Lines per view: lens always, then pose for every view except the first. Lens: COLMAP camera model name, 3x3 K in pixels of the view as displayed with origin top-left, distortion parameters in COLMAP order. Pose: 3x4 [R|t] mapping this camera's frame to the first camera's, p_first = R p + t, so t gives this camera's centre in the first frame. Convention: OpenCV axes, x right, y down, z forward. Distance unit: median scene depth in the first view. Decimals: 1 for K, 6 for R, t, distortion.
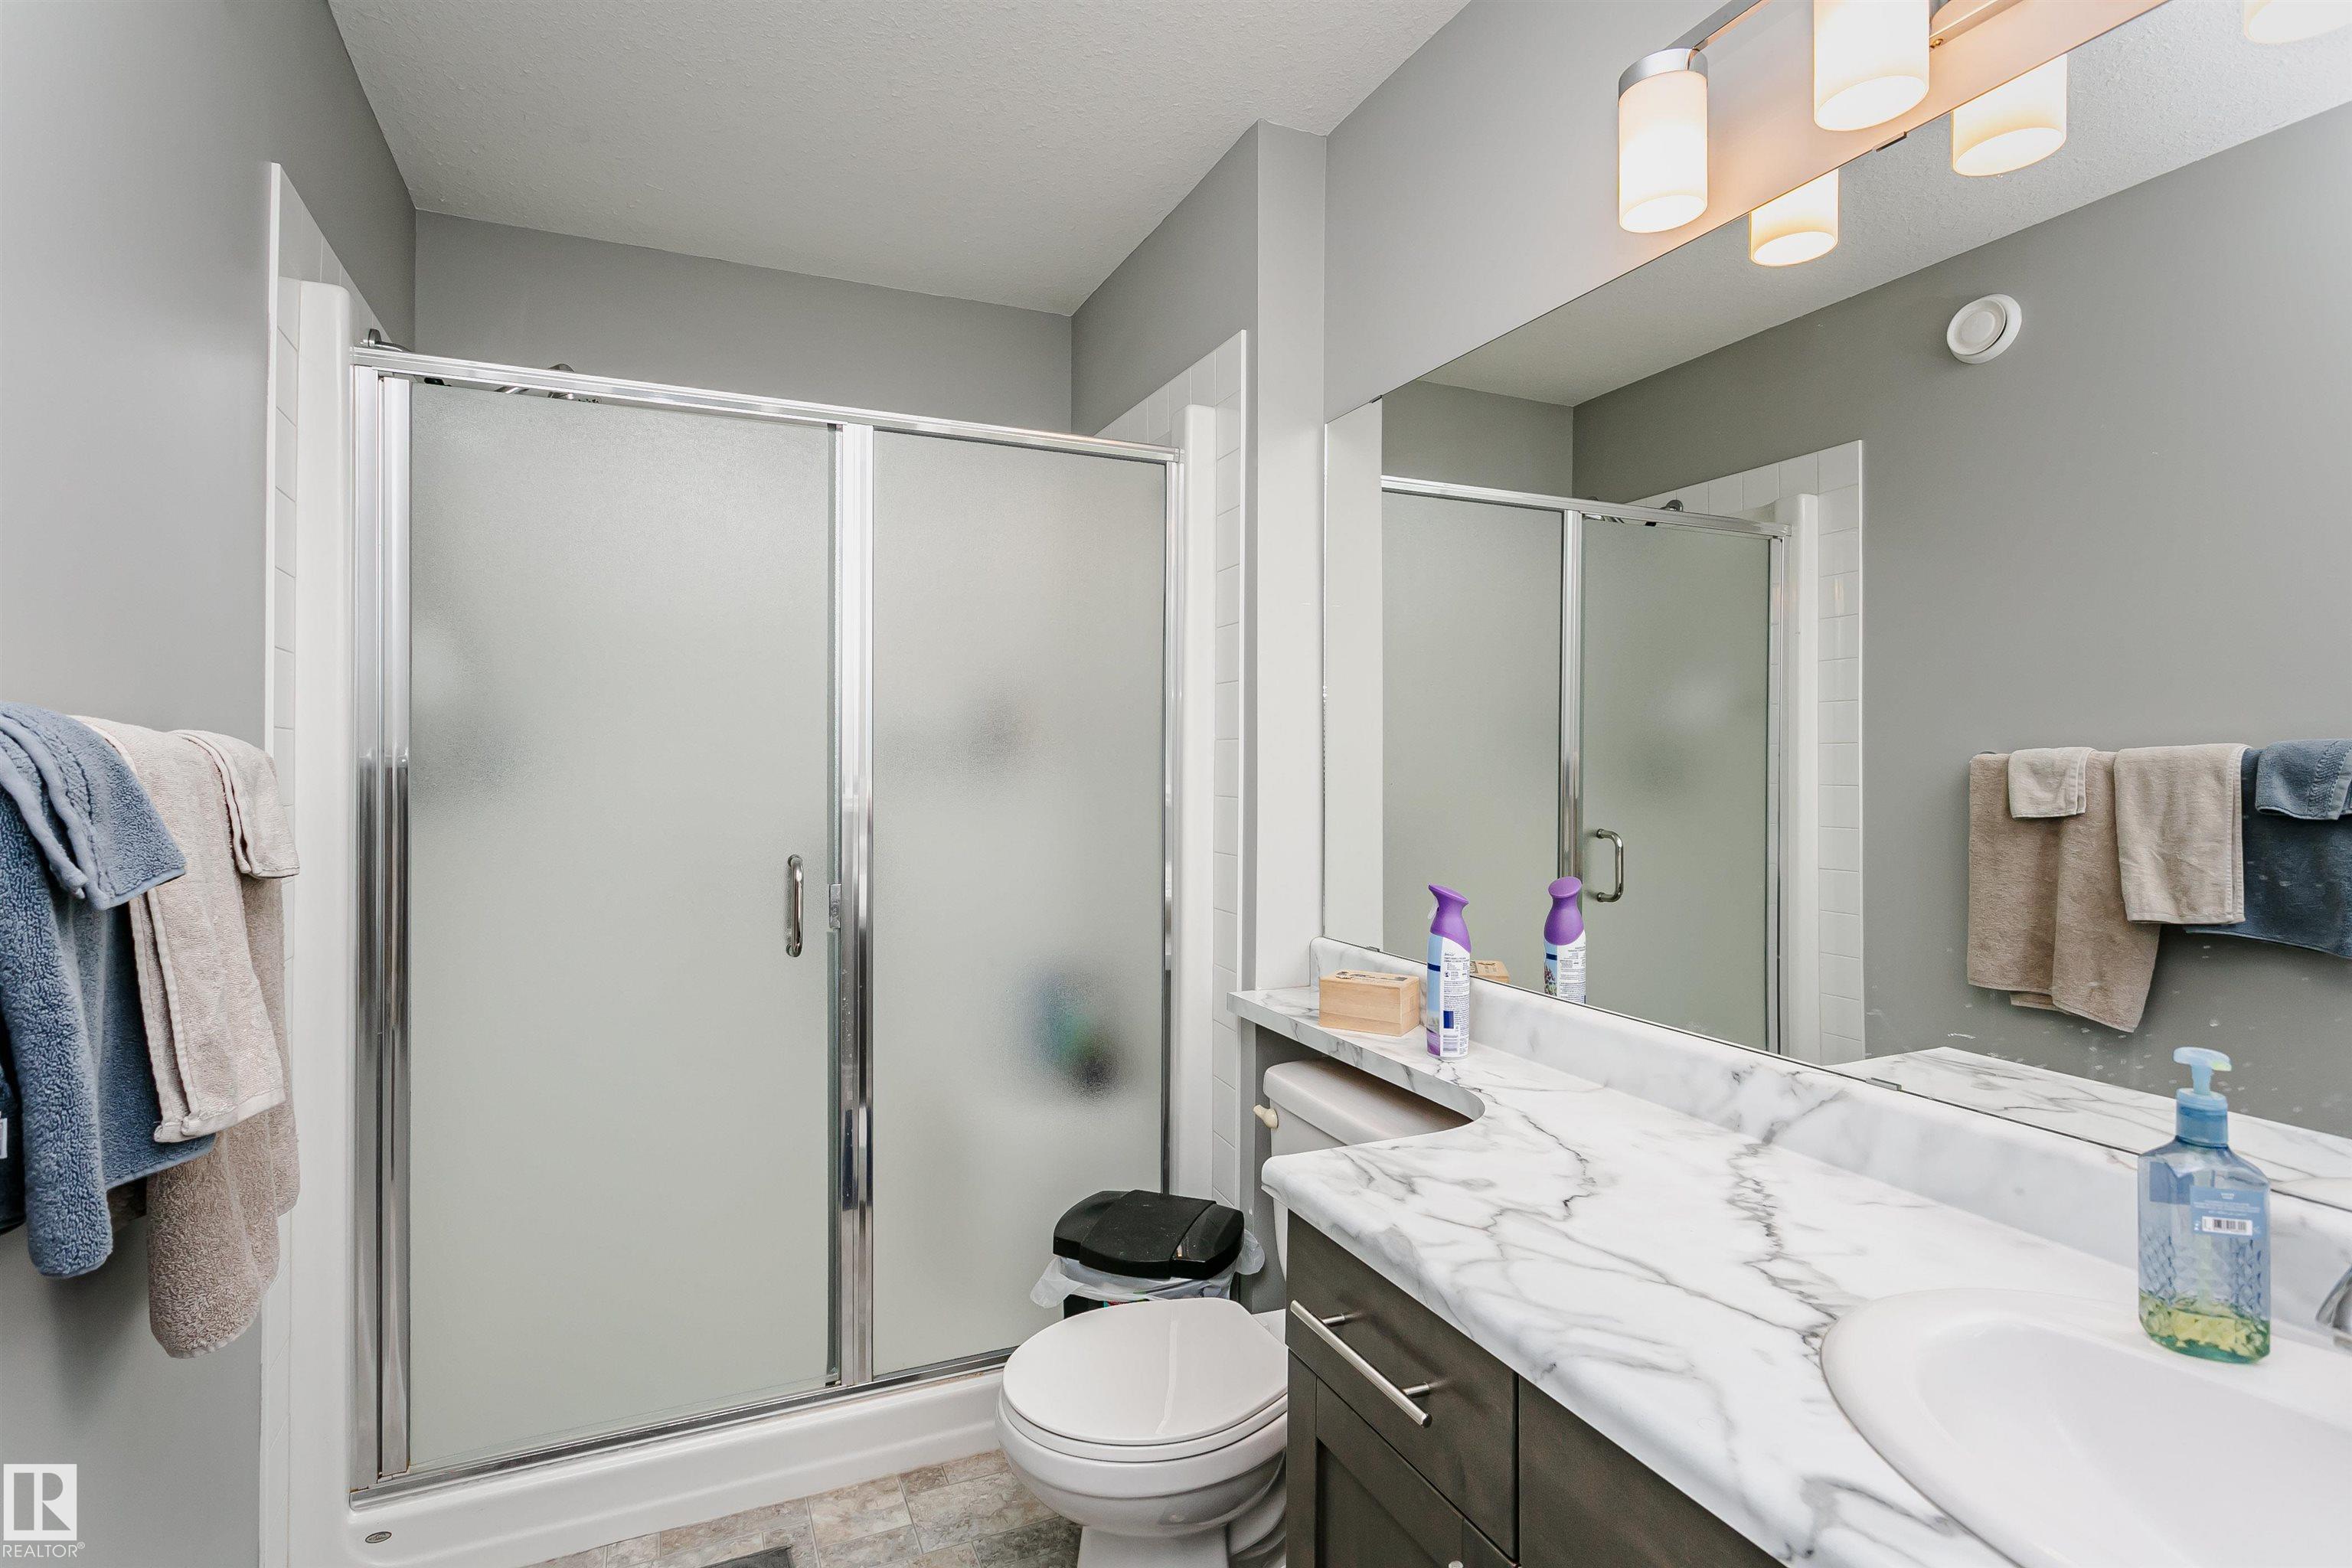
lens RADIAL K [[1131.8, 0, 1156.4], [0, 1131.8, 756.2], [0, 0, 1]] dist [-0.001000, -0.000089]
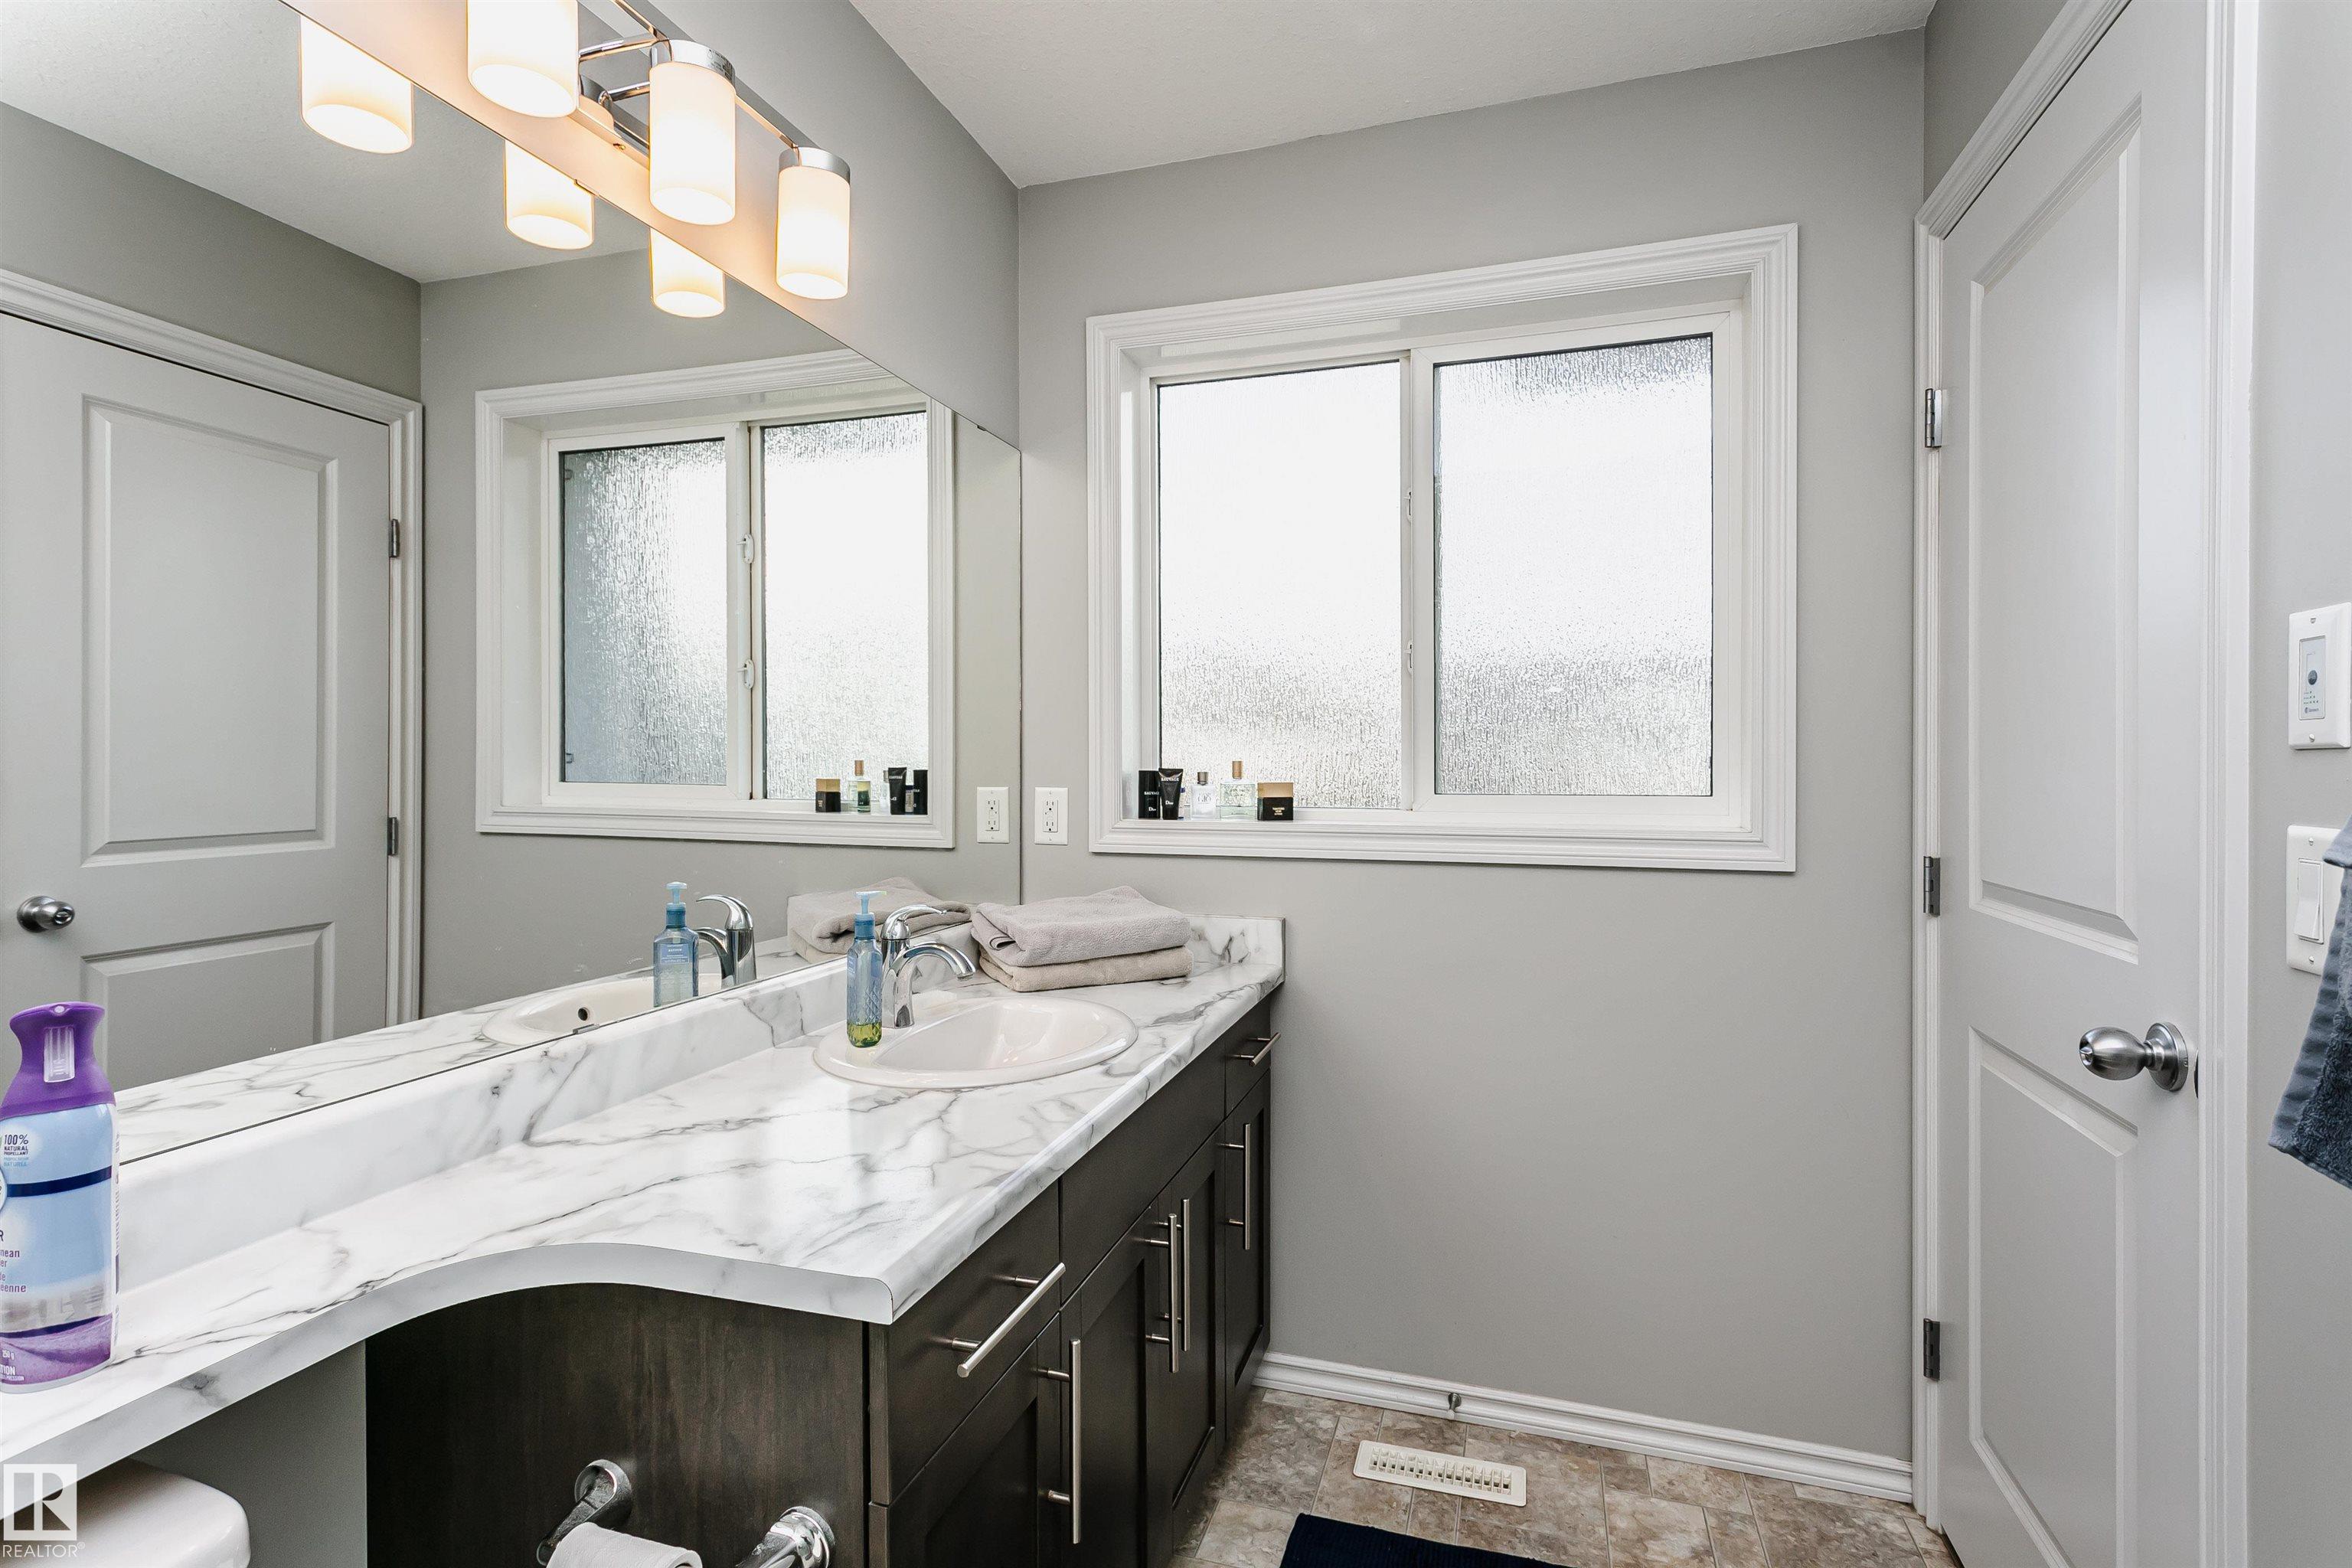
lens RADIAL K [[1131.8, 0, 1156.4], [0, 1131.8, 756.2], [0, 0, 1]] dist [-0.001000, -0.000089]
pose [[-0.740606, -0.001802, 0.671938, -0.530251], [-0.003700, 0.999992, -0.001396, 0.018749], [-0.671930, -0.003520, -0.740607, 1.452152]]
